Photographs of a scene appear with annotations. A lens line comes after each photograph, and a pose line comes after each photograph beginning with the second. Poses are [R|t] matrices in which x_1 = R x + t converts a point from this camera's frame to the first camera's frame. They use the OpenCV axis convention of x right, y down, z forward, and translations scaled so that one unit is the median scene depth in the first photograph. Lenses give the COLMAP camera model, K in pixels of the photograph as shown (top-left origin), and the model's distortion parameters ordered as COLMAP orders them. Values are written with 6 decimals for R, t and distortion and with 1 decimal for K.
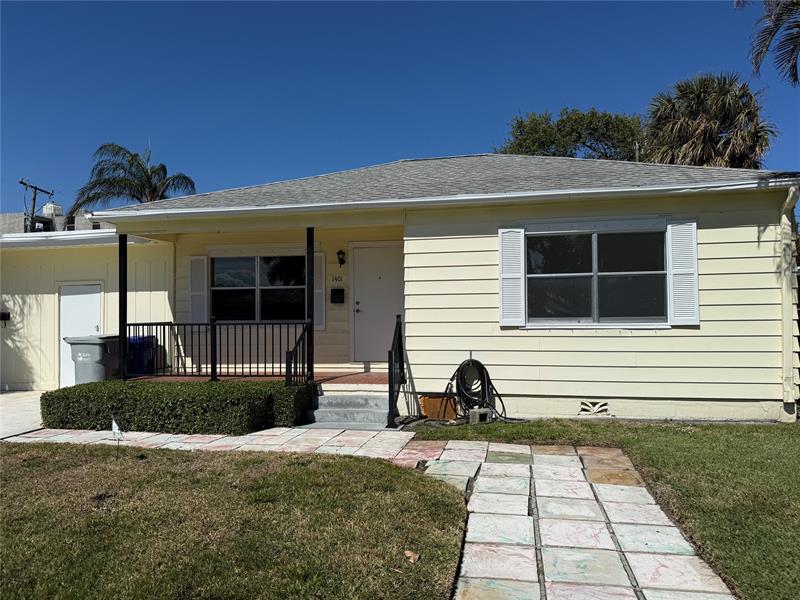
lens RADIAL K [[581.5, 0, 400.0], [0, 581.5, 300.0], [0, 0, 1]] dist [0.116460, -0.166307]
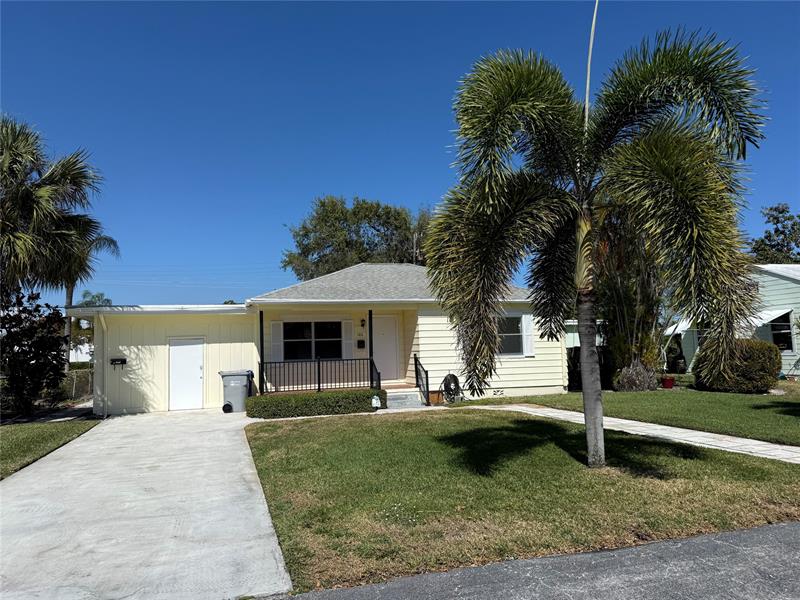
lens RADIAL K [[581.5, 0, 400.0], [0, 581.5, 300.0], [0, 0, 1]] dist [0.116460, -0.166307]
pose [[0.882358, 0.024201, 0.469955, -0.960778], [0.005921, 0.998027, -0.062512, -0.034220], [-0.470541, 0.057941, 0.880474, -0.750470]]
